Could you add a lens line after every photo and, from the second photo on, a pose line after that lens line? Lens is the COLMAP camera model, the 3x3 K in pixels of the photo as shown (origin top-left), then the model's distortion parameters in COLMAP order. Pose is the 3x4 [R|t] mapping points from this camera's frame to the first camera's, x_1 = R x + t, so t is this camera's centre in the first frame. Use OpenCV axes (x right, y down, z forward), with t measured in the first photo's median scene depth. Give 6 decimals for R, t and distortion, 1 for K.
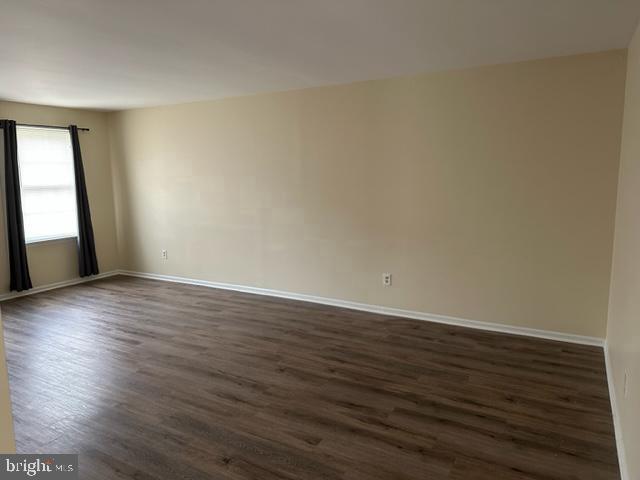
lens RADIAL K [[454.8, 0, 324.8], [0, 454.8, 233.7], [0, 0, 1]] dist [0.081223, -0.087296]
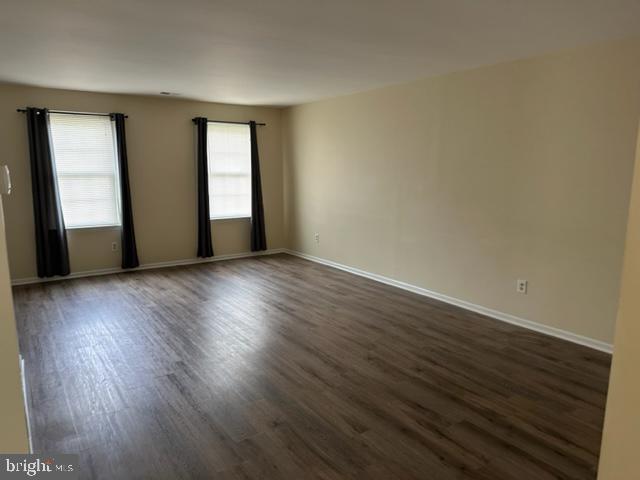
lens RADIAL K [[454.8, 0, 314.3], [0, 454.8, 236.1], [0, 0, 1]] dist [0.081223, -0.087296]
pose [[0.906288, 0.083445, -0.414341, 0.139879], [-0.074817, 0.996509, 0.037043, 0.000649], [0.415986, -0.002572, 0.909367, 0.023933]]
